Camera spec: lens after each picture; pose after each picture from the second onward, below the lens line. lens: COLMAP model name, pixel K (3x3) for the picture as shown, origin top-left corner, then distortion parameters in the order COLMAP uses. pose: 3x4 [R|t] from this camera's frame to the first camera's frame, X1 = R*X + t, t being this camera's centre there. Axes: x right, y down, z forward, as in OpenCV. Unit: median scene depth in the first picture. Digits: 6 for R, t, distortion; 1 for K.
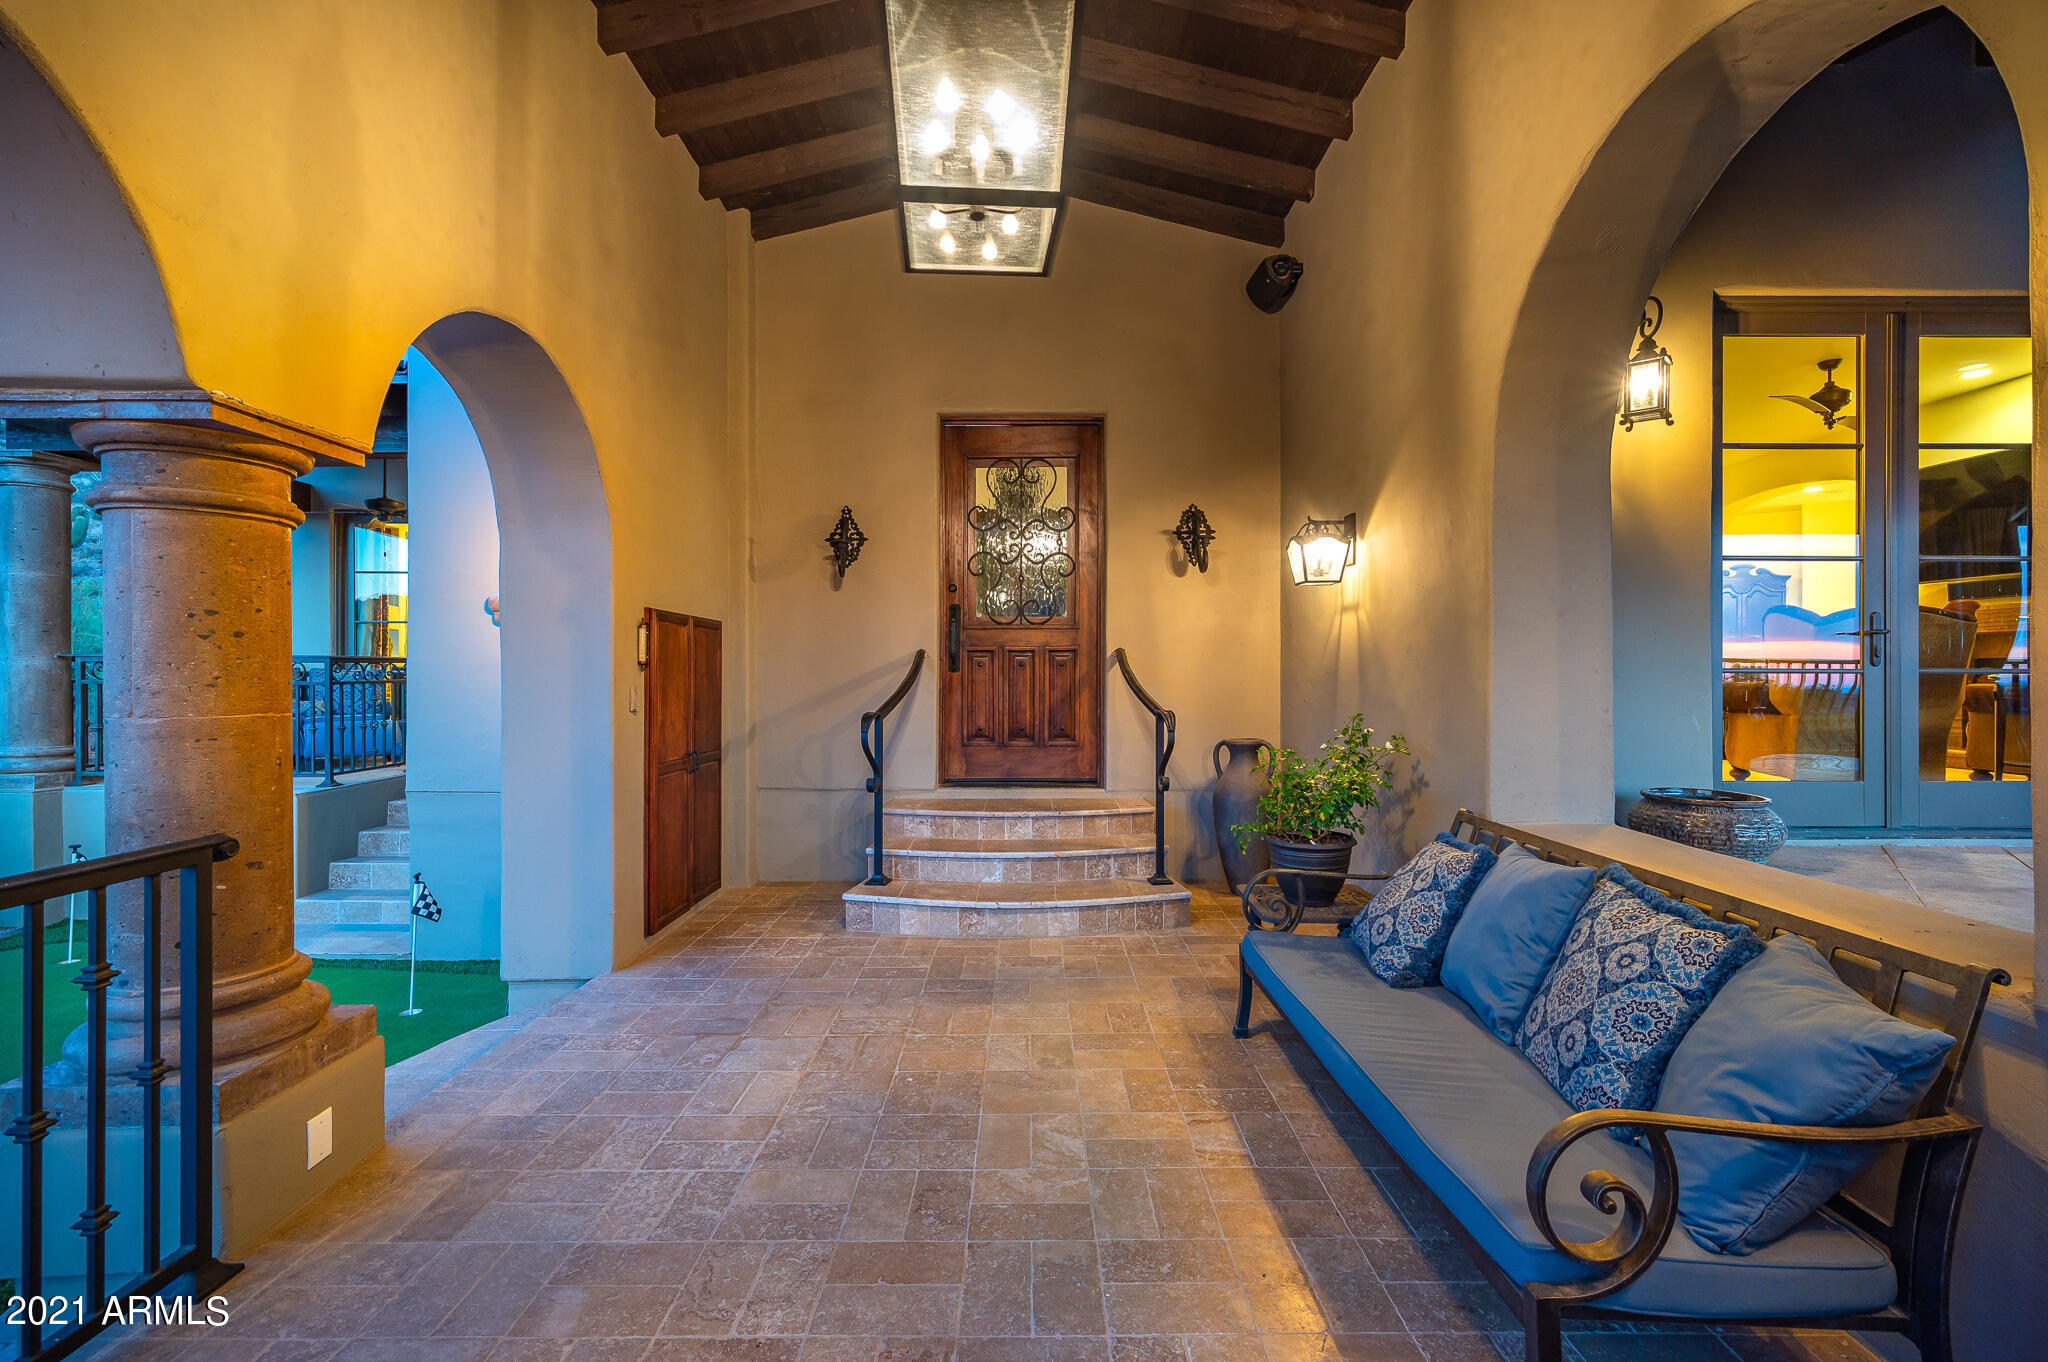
lens RADIAL K [[904.8, 0, 1020.7], [0, 904.8, 679.2], [0, 0, 1]] dist [0.001802, 0.000207]
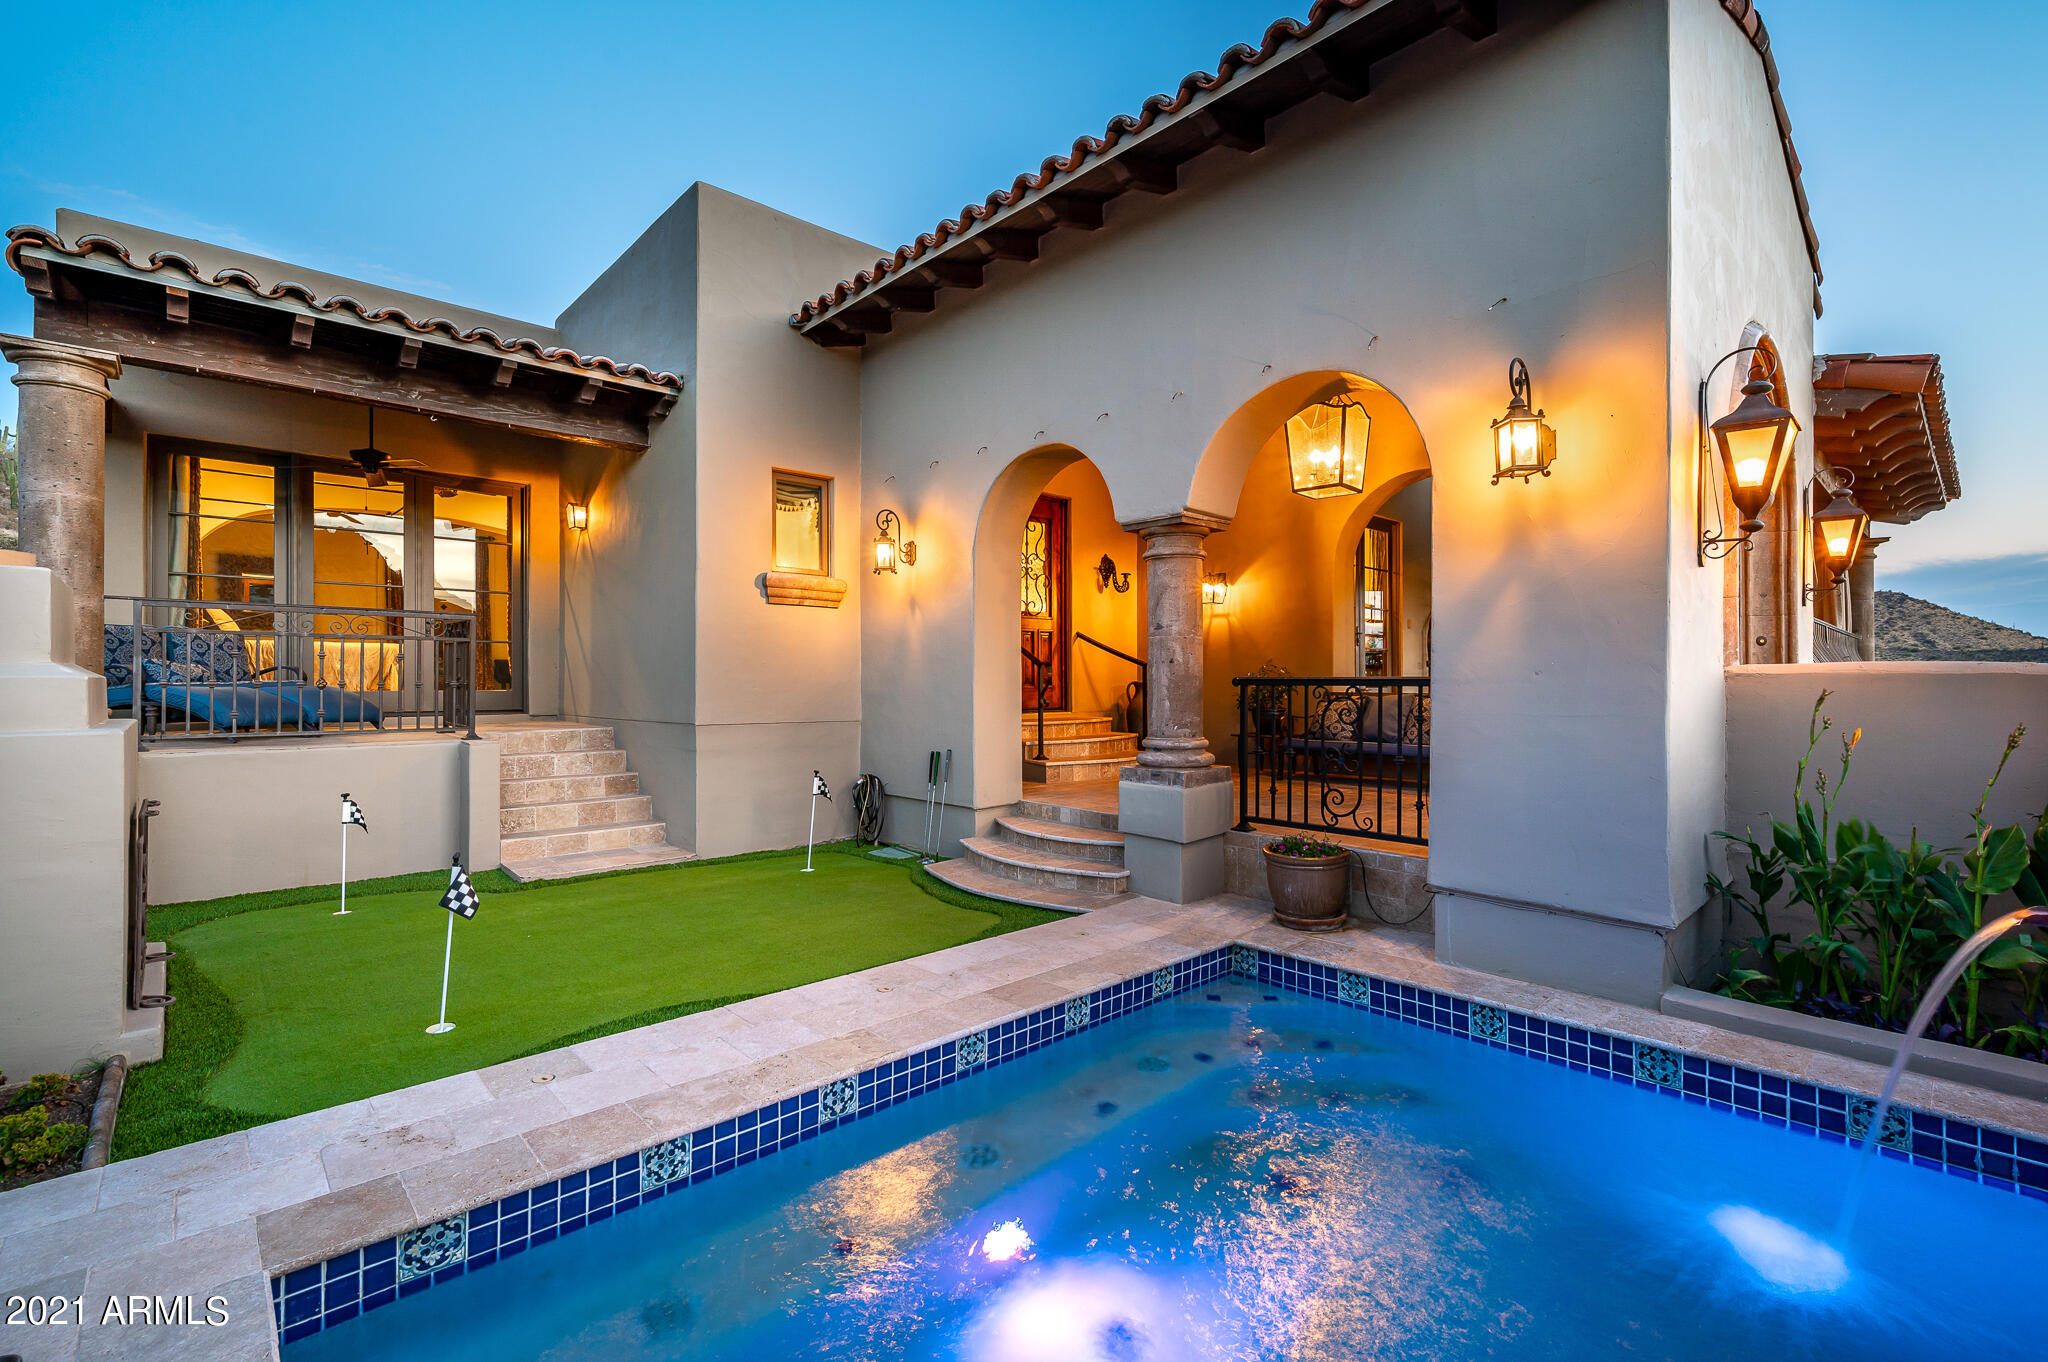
lens RADIAL K [[904.8, 0, 1025.0], [0, 904.8, 679.6], [0, 0, 1]] dist [0.001802, 0.000207]
pose [[0.727811, -0.000385, 0.685777, -1.040830], [0.003643, 0.999988, -0.003304, 0.057200], [-0.685768, 0.004903, 0.727804, -0.194312]]
